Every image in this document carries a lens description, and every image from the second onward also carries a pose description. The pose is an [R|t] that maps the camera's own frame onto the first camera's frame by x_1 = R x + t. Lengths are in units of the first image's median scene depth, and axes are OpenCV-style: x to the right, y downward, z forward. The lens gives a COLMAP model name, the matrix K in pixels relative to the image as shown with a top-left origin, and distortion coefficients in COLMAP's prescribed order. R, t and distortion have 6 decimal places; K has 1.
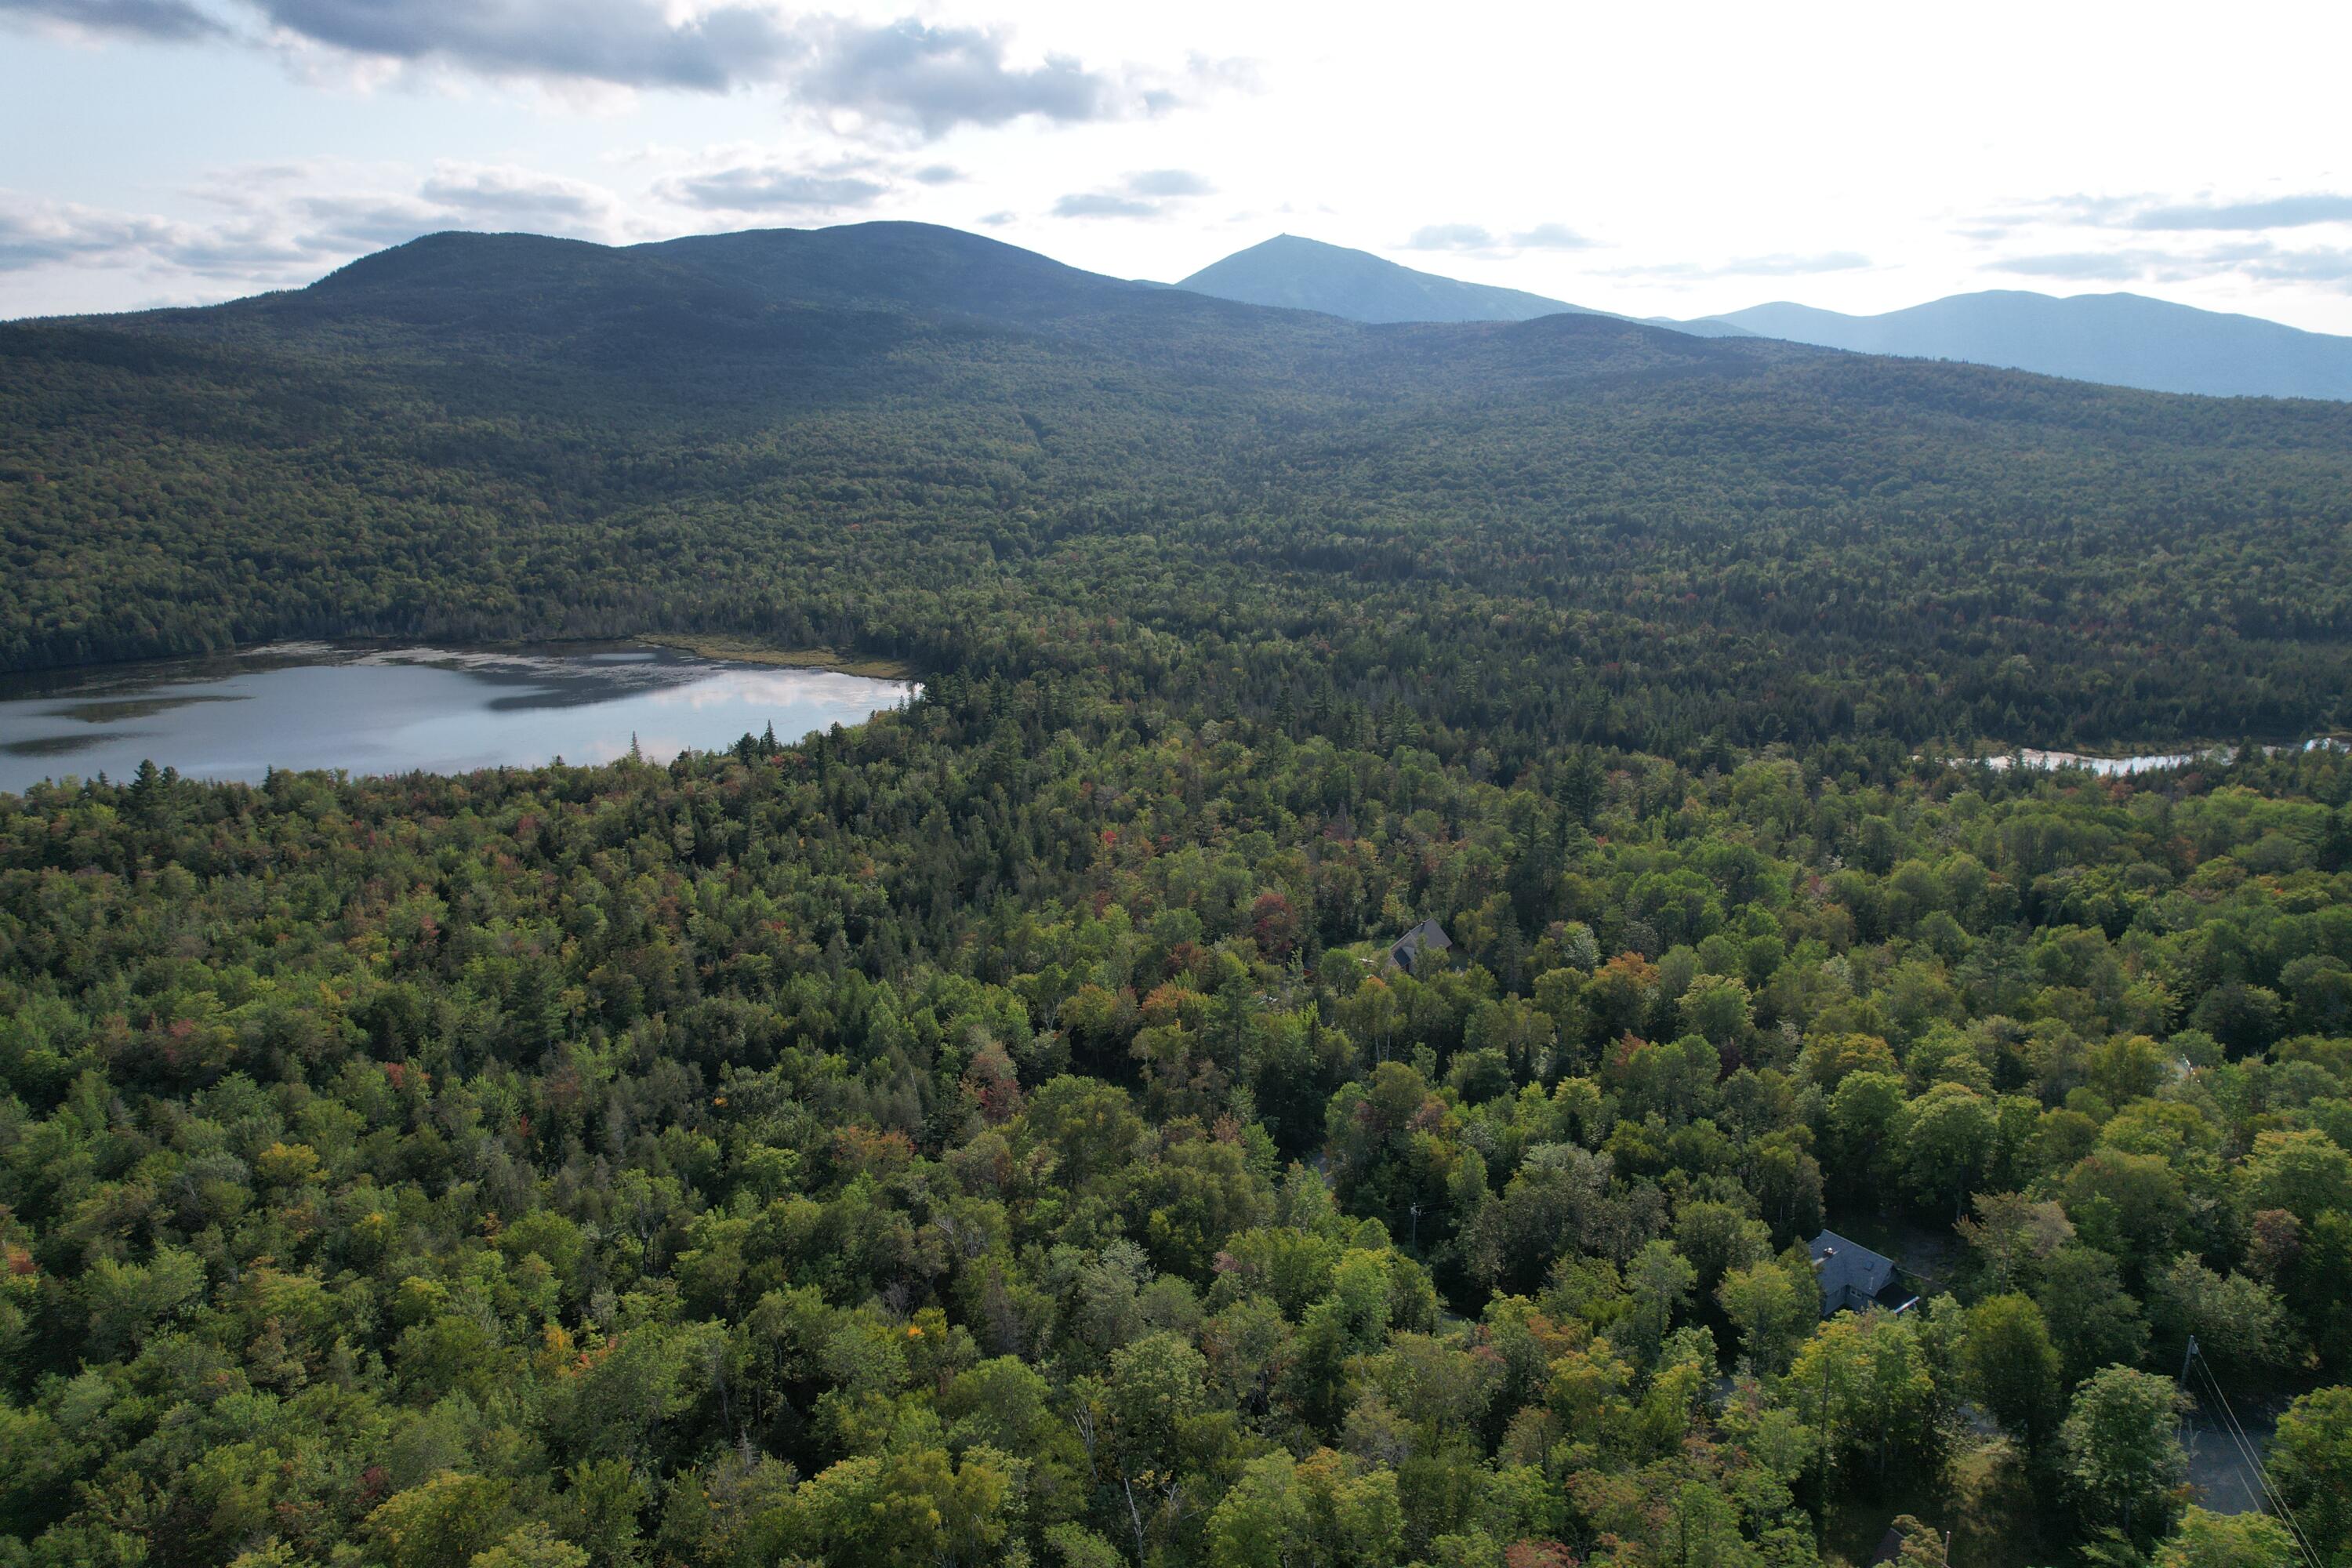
lens RADIAL K [[1498.0, 0, 1190.4], [0, 1498.0, 791.0], [0, 0, 1]] dist [-0.073365, 0.061174]
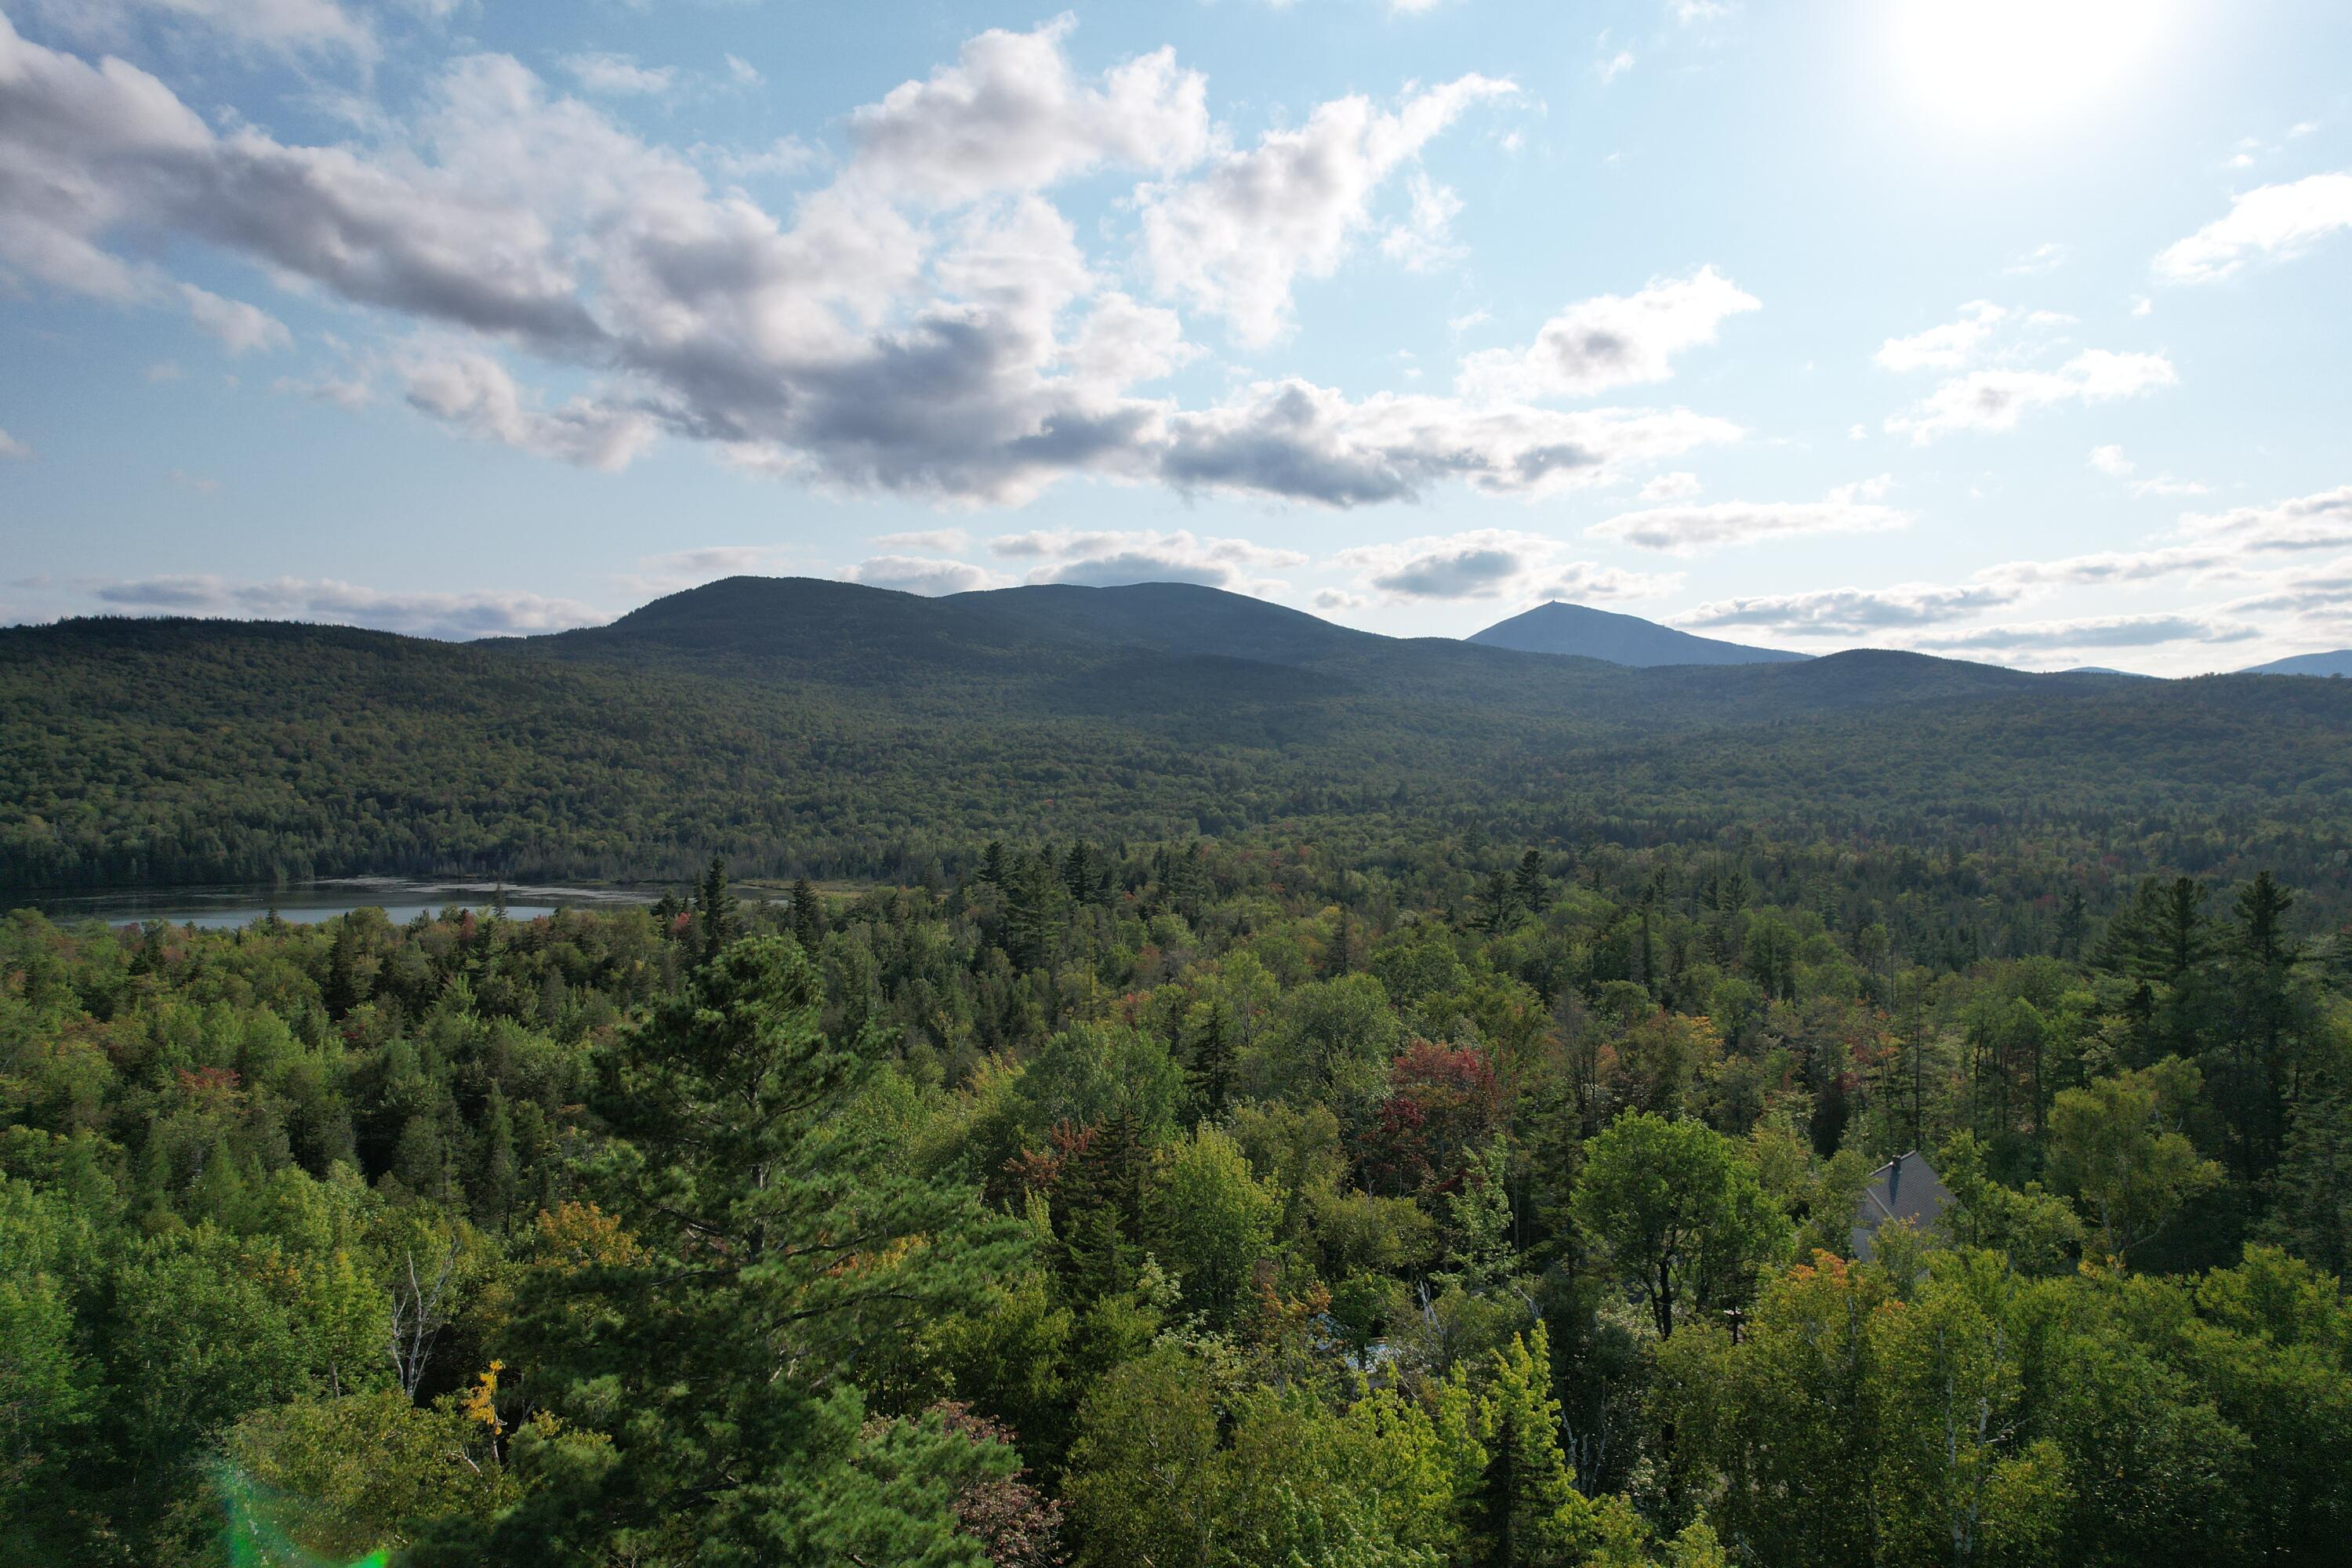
lens RADIAL K [[1498.0, 0, 1177.3], [0, 1498.0, 803.1], [0, 0, 1]] dist [-0.073365, 0.061174]
pose [[0.982277, 0.005657, -0.187350, 0.016229], [-0.050079, 0.971129, -0.233240, 0.026999], [0.180622, 0.238489, 0.954201, 0.178196]]
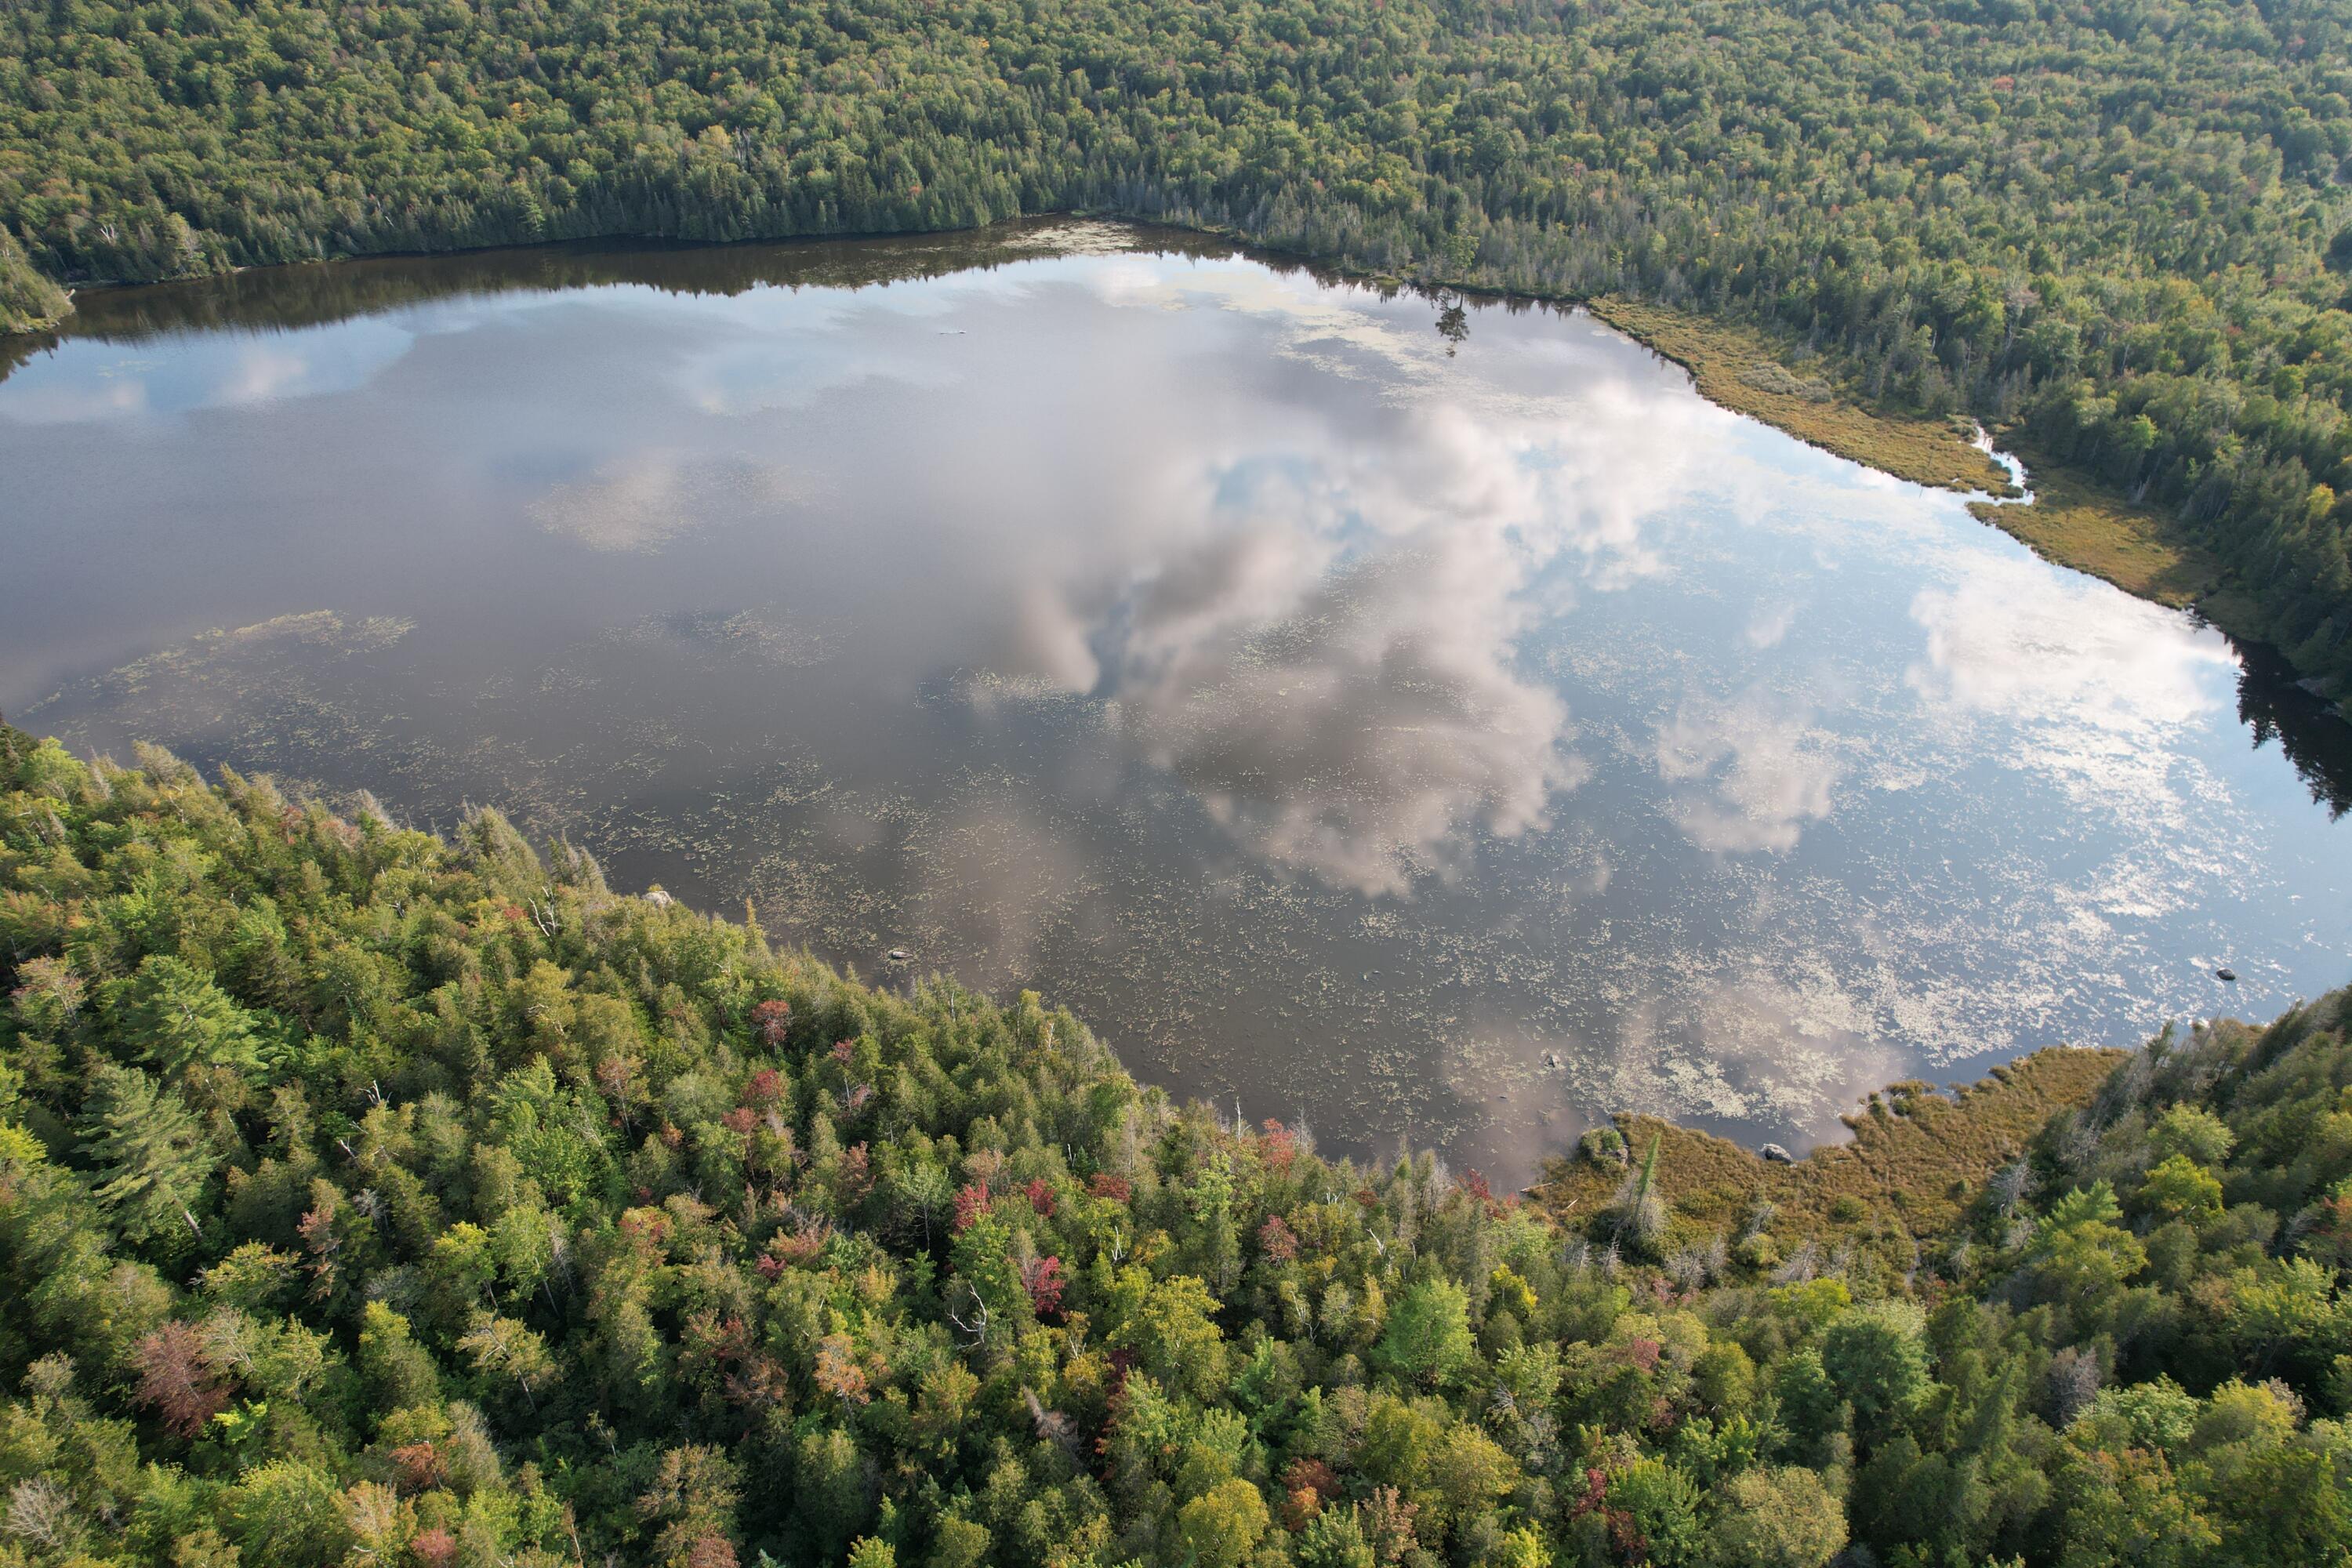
lens RADIAL K [[1498.0, 0, 1160.9], [0, 1498.0, 781.1], [0, 0, 1]] dist [-0.073365, 0.061174]
pose [[0.811670, 0.323813, -0.486144, -0.131912], [-0.153338, 0.921206, 0.357585, -0.084601], [0.563630, -0.215697, 0.797368, 0.318132]]
